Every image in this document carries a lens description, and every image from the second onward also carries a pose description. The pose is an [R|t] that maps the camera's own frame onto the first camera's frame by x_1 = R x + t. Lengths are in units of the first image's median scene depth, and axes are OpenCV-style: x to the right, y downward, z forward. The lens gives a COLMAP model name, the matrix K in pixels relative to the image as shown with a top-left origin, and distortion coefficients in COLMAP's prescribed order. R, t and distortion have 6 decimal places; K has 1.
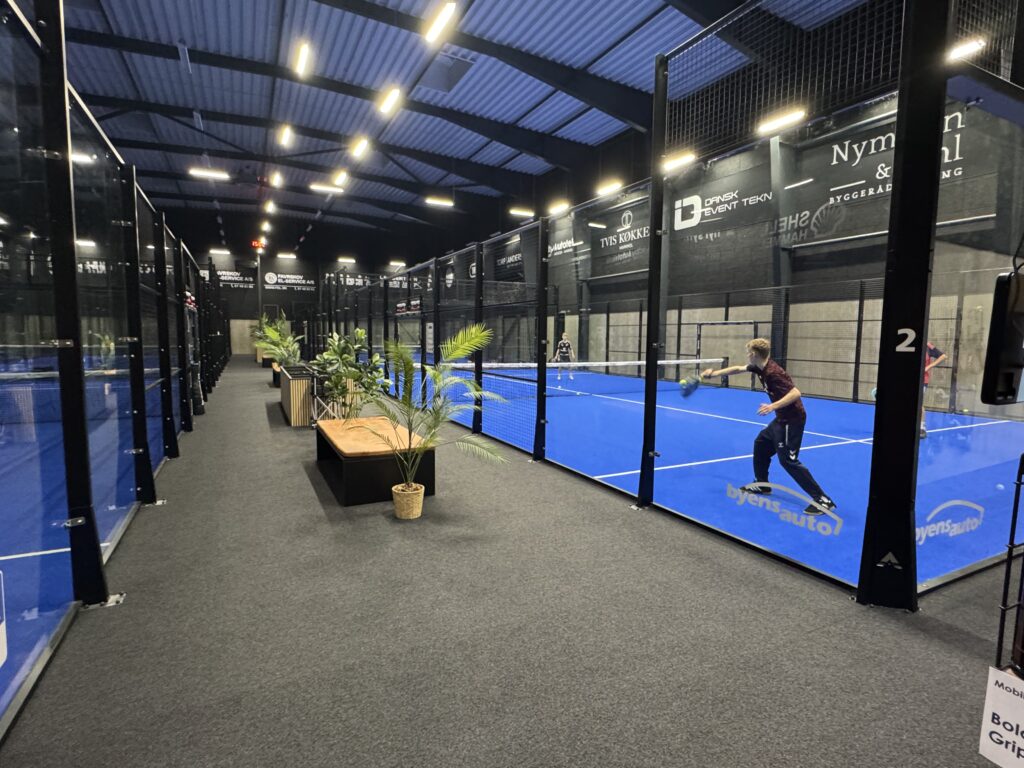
lens RADIAL K [[530.4, 0, 510.5], [0, 530.4, 384.6], [0, 0, 1]] dist [-0.000207, 0.000957]
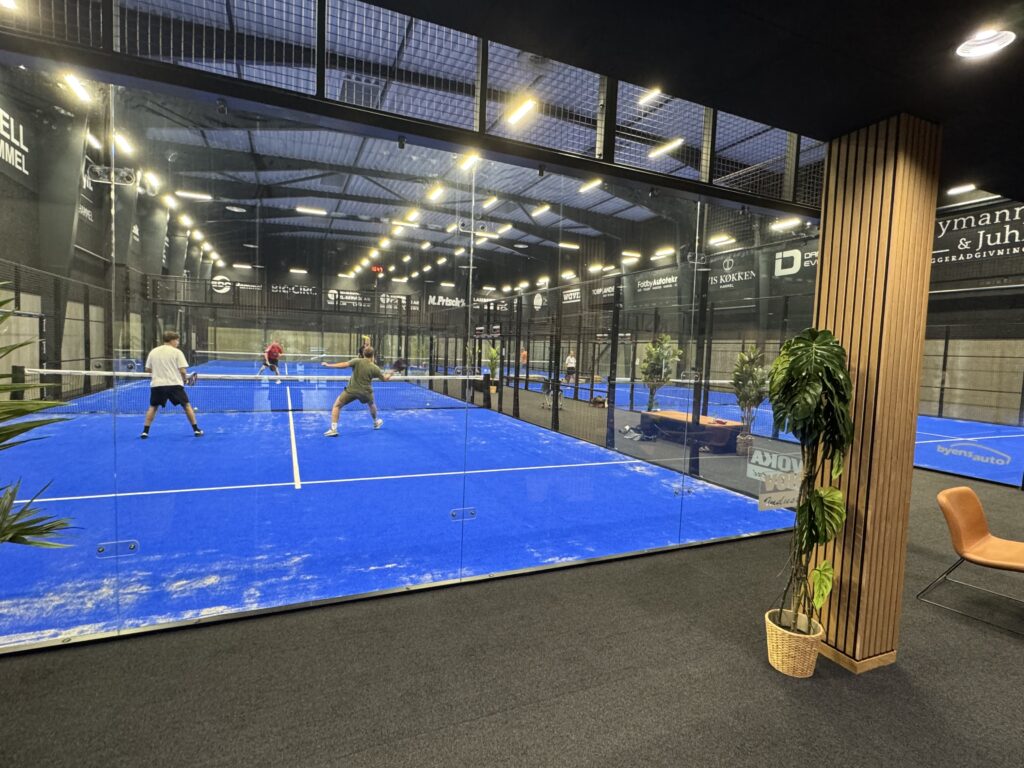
lens RADIAL K [[515.2, 0, 513.3], [0, 515.2, 383.4], [0, 0, 1]] dist [-0.001141, -0.000690]
pose [[0.998462, 0.031736, -0.045459, -0.233806], [-0.033076, 0.999031, -0.029022, 0.013573], [0.044494, 0.030481, 0.998545, -0.214015]]
